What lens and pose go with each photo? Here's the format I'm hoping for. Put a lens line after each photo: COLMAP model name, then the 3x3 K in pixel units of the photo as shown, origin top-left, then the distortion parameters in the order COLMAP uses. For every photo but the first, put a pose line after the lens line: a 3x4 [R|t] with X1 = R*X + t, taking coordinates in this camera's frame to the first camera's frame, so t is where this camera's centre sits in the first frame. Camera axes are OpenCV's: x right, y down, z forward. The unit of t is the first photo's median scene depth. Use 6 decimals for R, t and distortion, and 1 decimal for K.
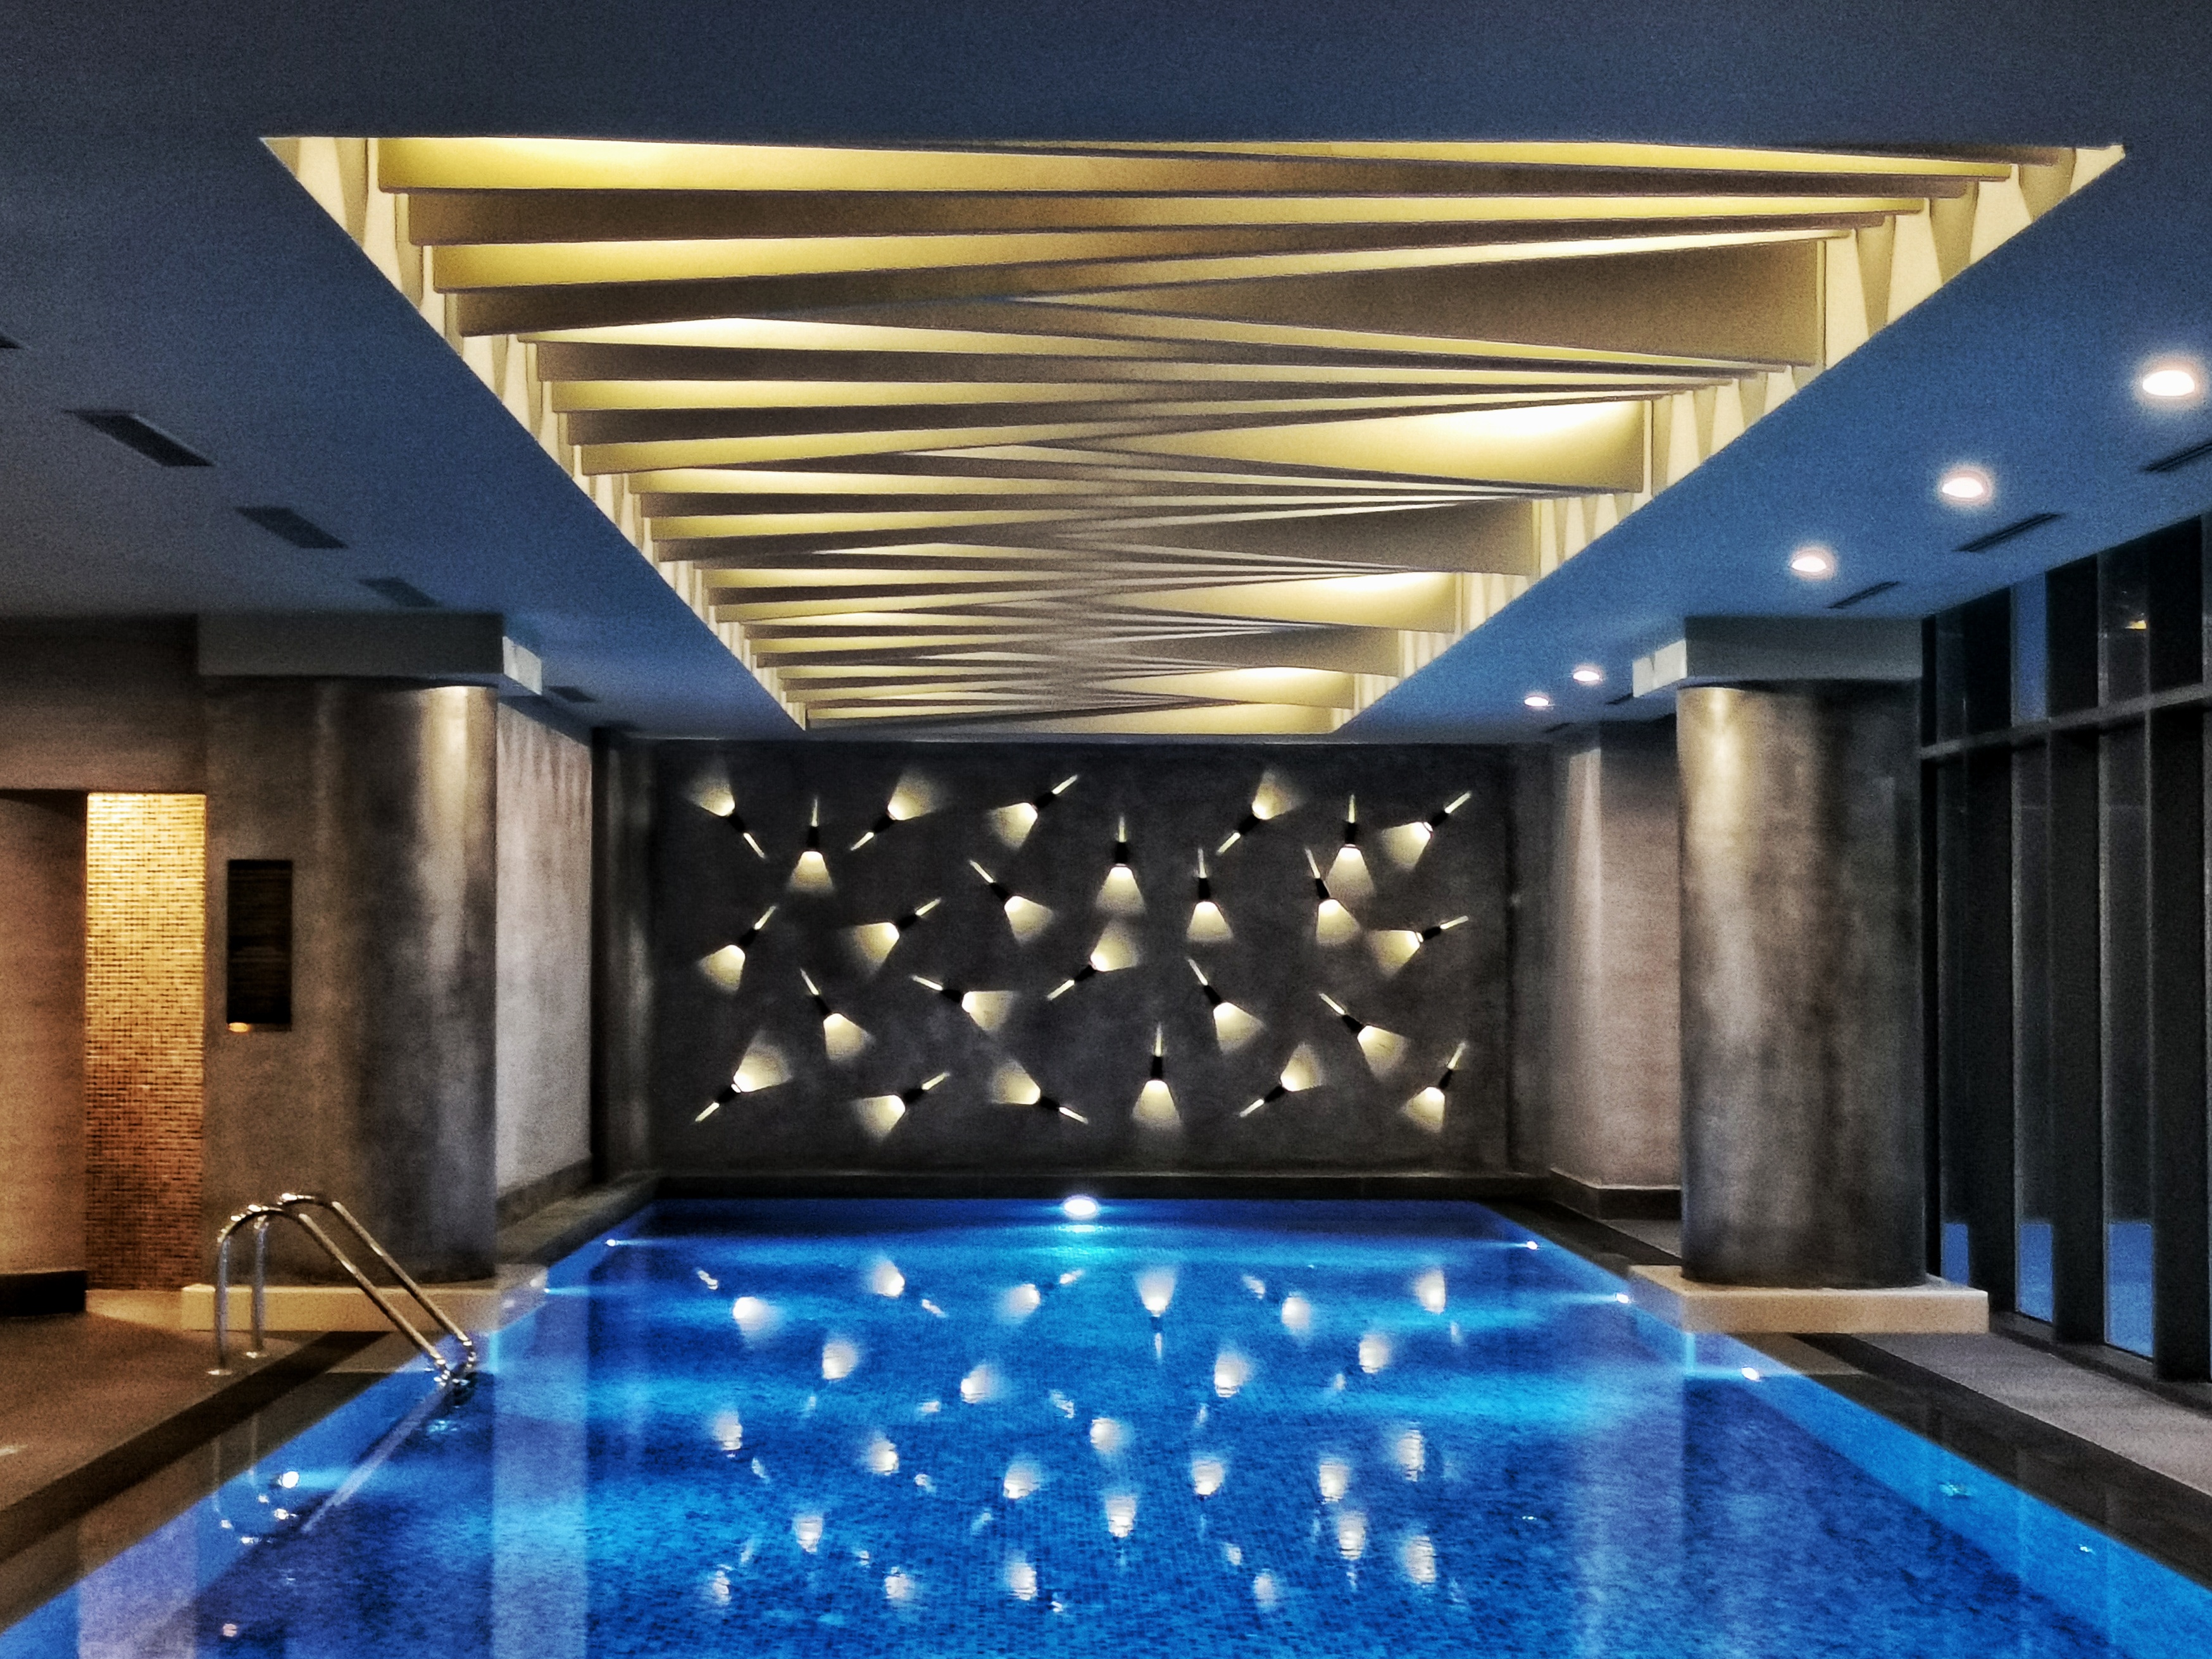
lens RADIAL K [[3541.2, 0, 1106.0], [0, 3541.2, 829.5], [0, 0, 1]] dist [0.051930, -0.036618]
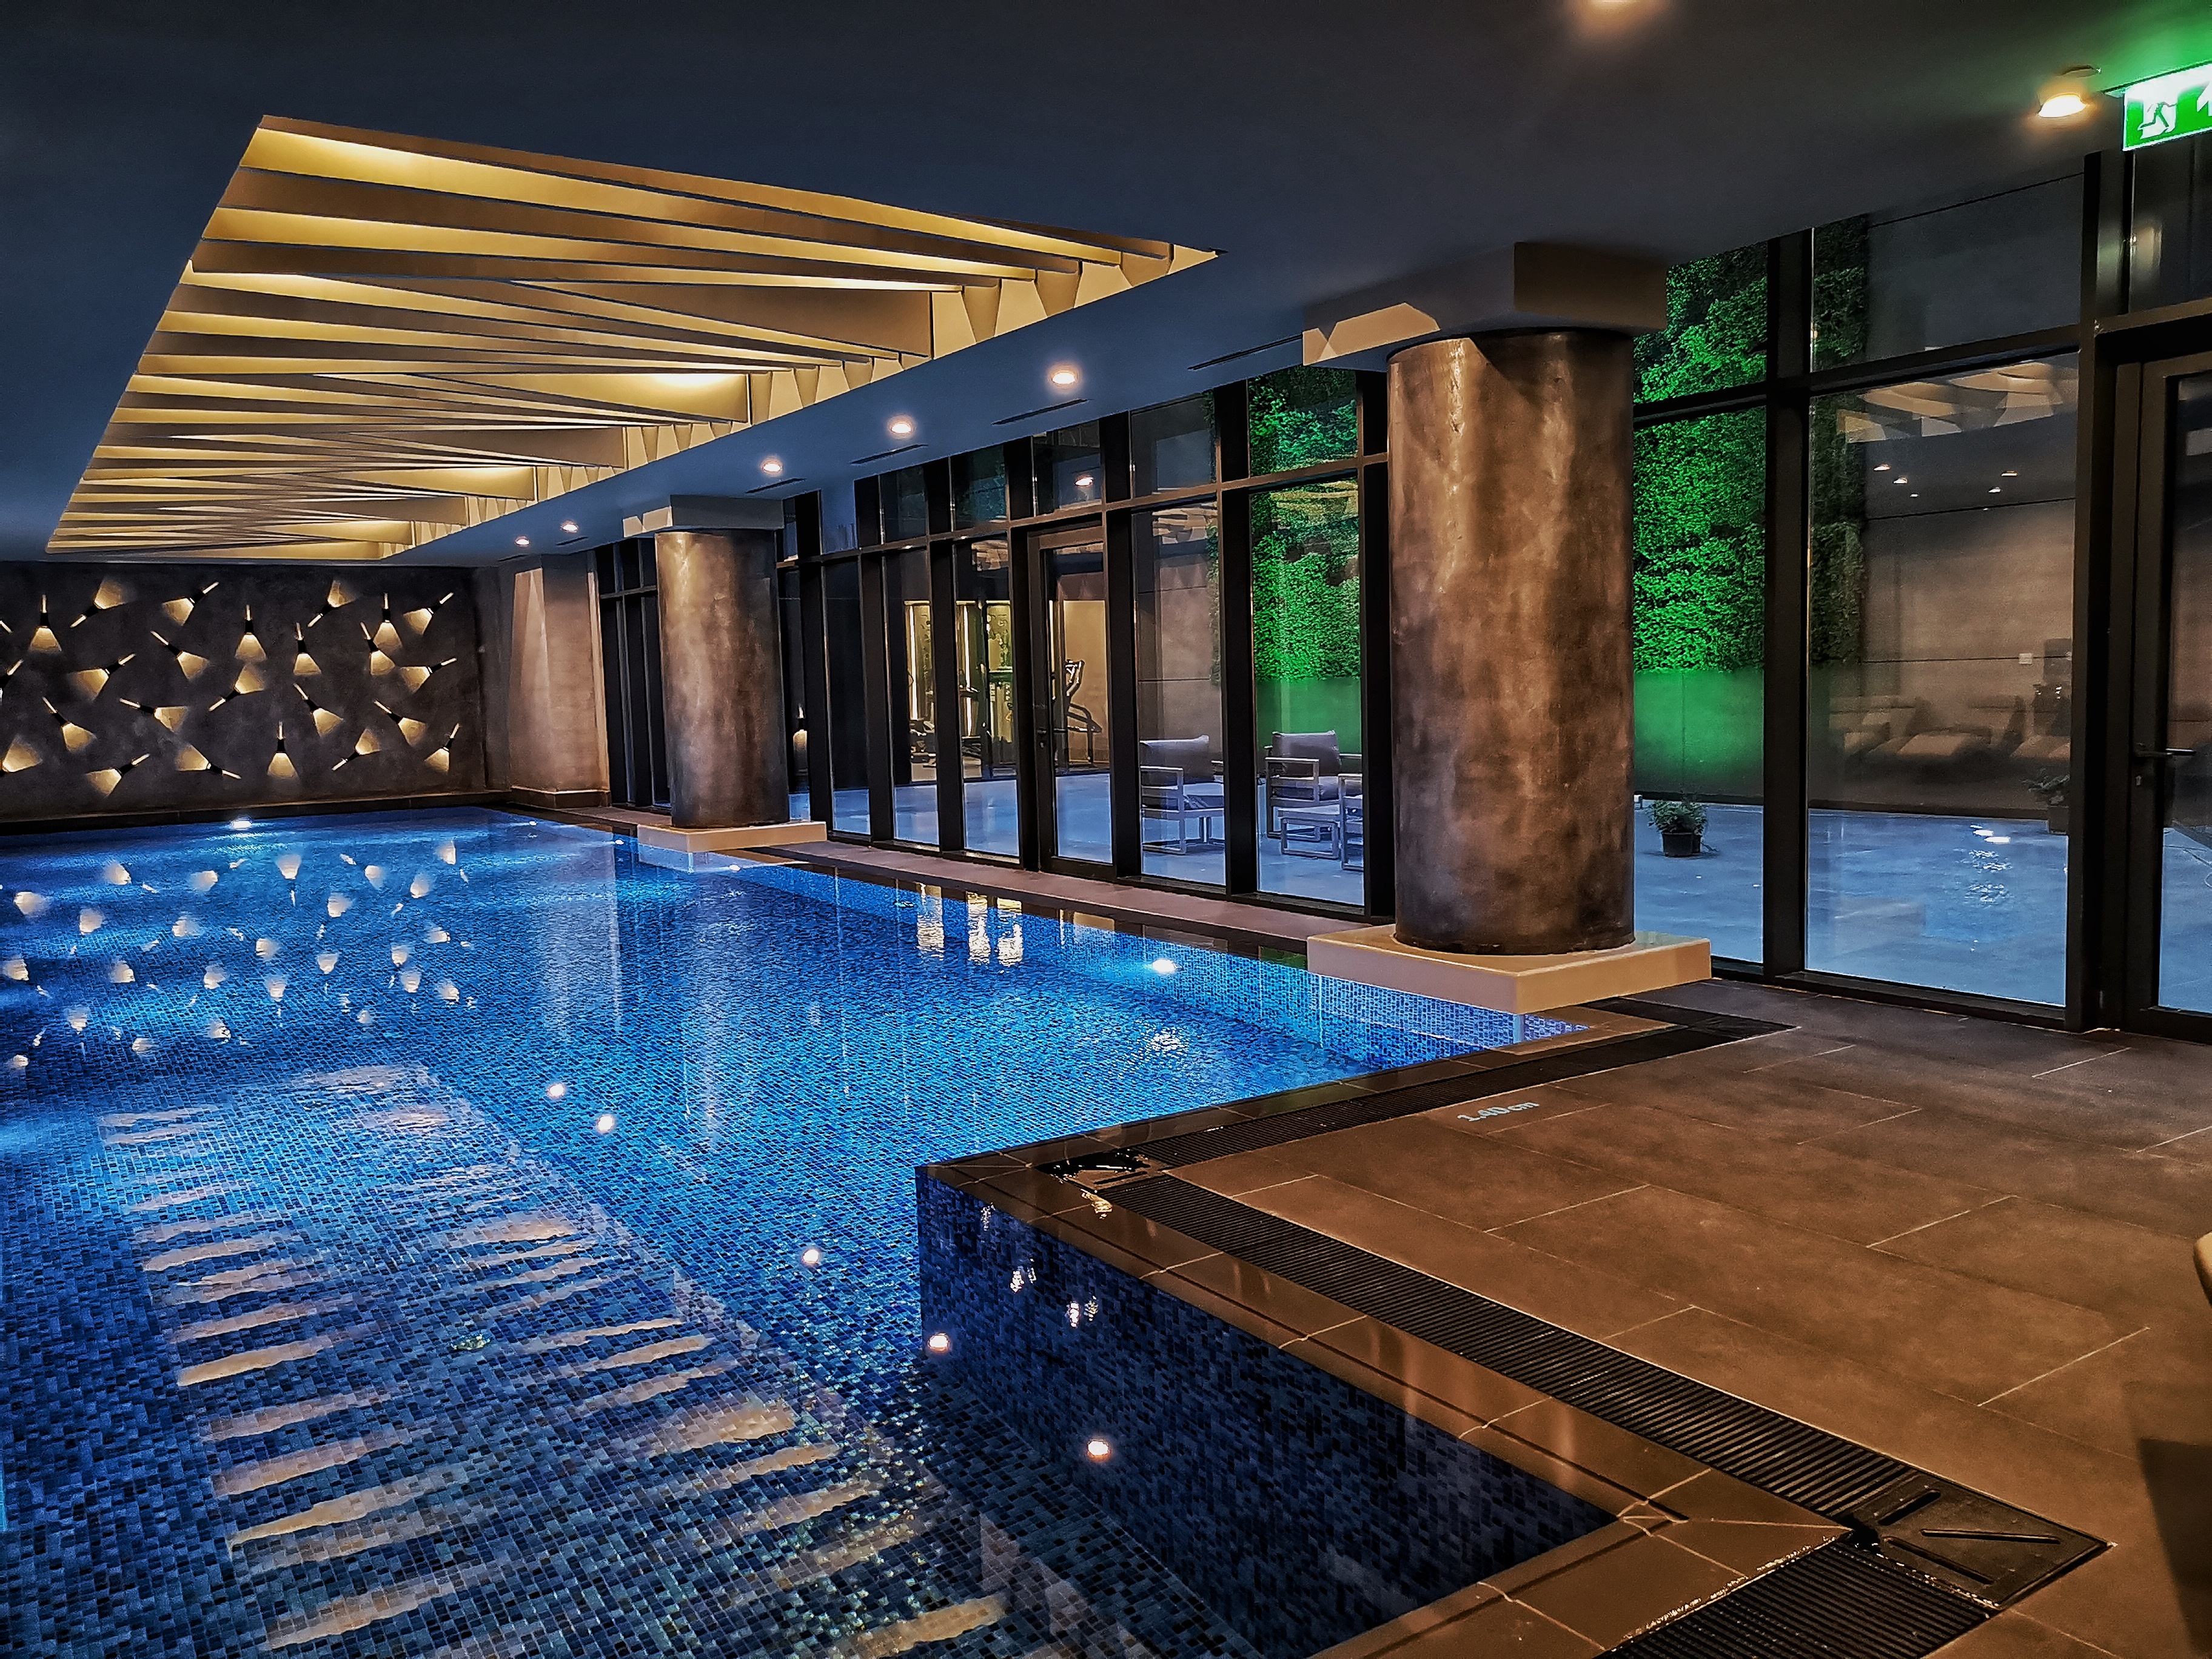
lens RADIAL K [[1682.0, 0, 1106.0], [0, 1682.0, 829.5], [0, 0, 1]] dist [0.032088, -0.004585]
pose [[0.844489, -0.077825, 0.529888, -0.112176], [0.013215, 0.992113, 0.124651, 0.008799], [-0.535410, -0.098264, 0.838857, 0.049732]]
